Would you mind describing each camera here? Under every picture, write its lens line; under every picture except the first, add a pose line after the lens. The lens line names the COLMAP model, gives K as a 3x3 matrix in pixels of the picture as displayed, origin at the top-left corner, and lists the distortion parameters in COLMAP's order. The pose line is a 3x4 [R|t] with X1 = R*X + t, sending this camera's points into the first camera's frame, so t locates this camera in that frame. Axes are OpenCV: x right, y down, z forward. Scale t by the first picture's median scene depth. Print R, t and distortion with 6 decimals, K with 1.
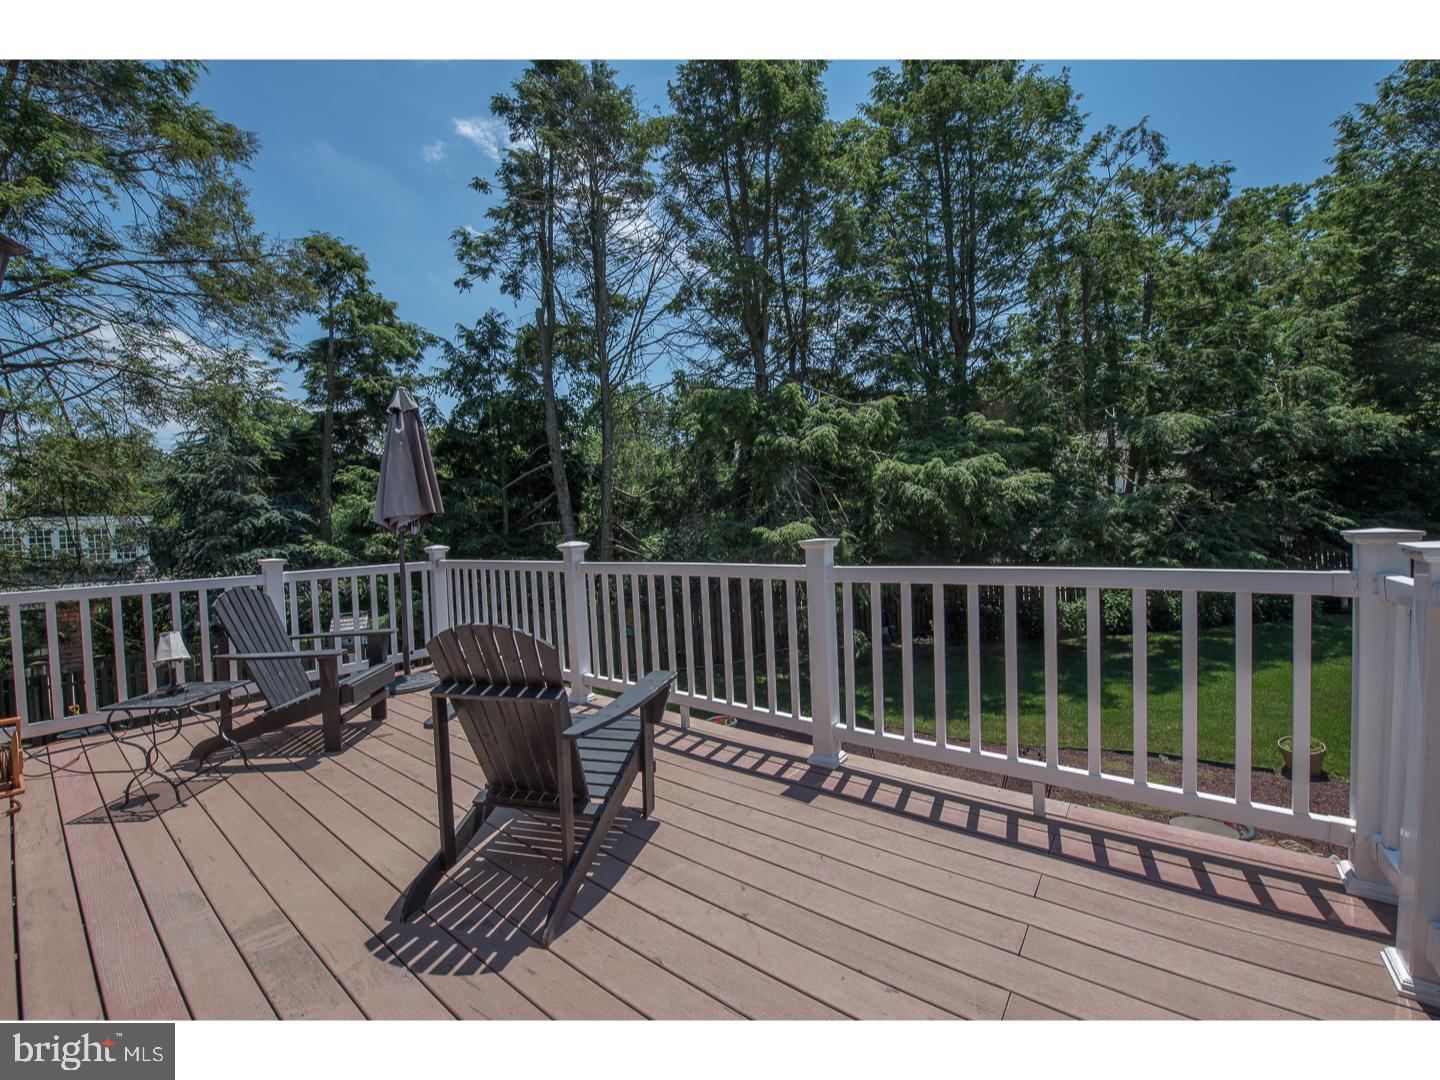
lens RADIAL K [[573.1, 0, 719.1], [0, 573.1, 542.6], [0, 0, 1]] dist [-0.018875, 0.000016]
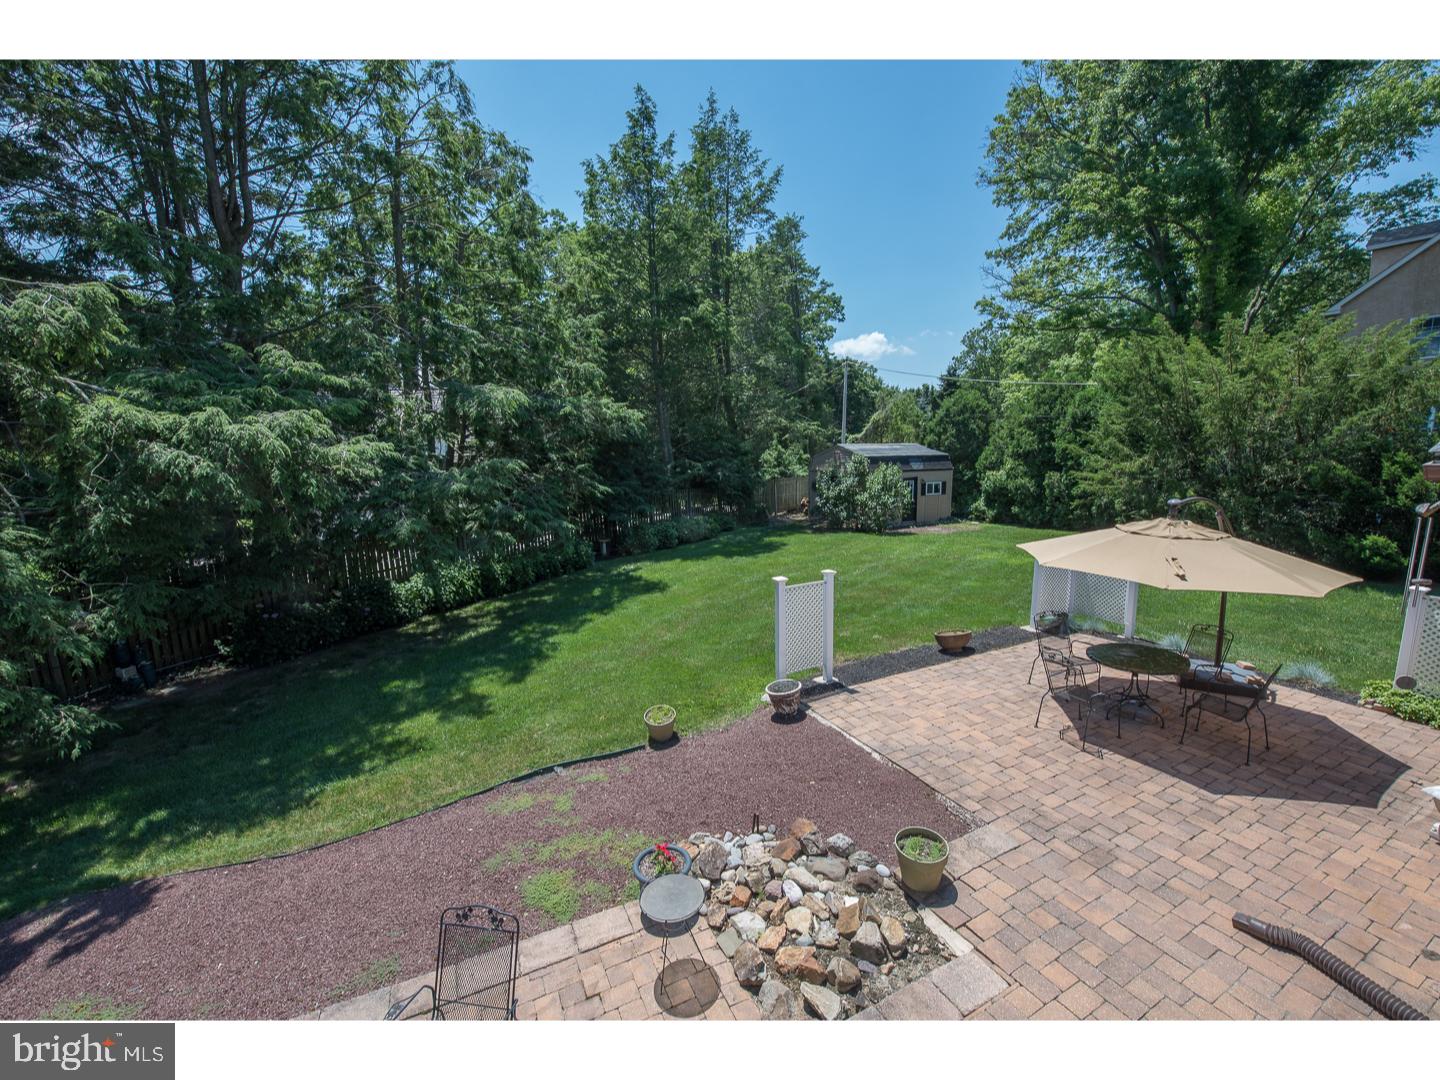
lens RADIAL K [[573.1, 0, 719.1], [0, 573.1, 542.6], [0, 0, 1]] dist [-0.018875, 0.000016]
pose [[0.446433, -0.093713, 0.889896, 0.058370], [0.019416, 0.995281, 0.095071, -0.042756], [-0.894606, -0.025164, 0.446146, 0.200538]]
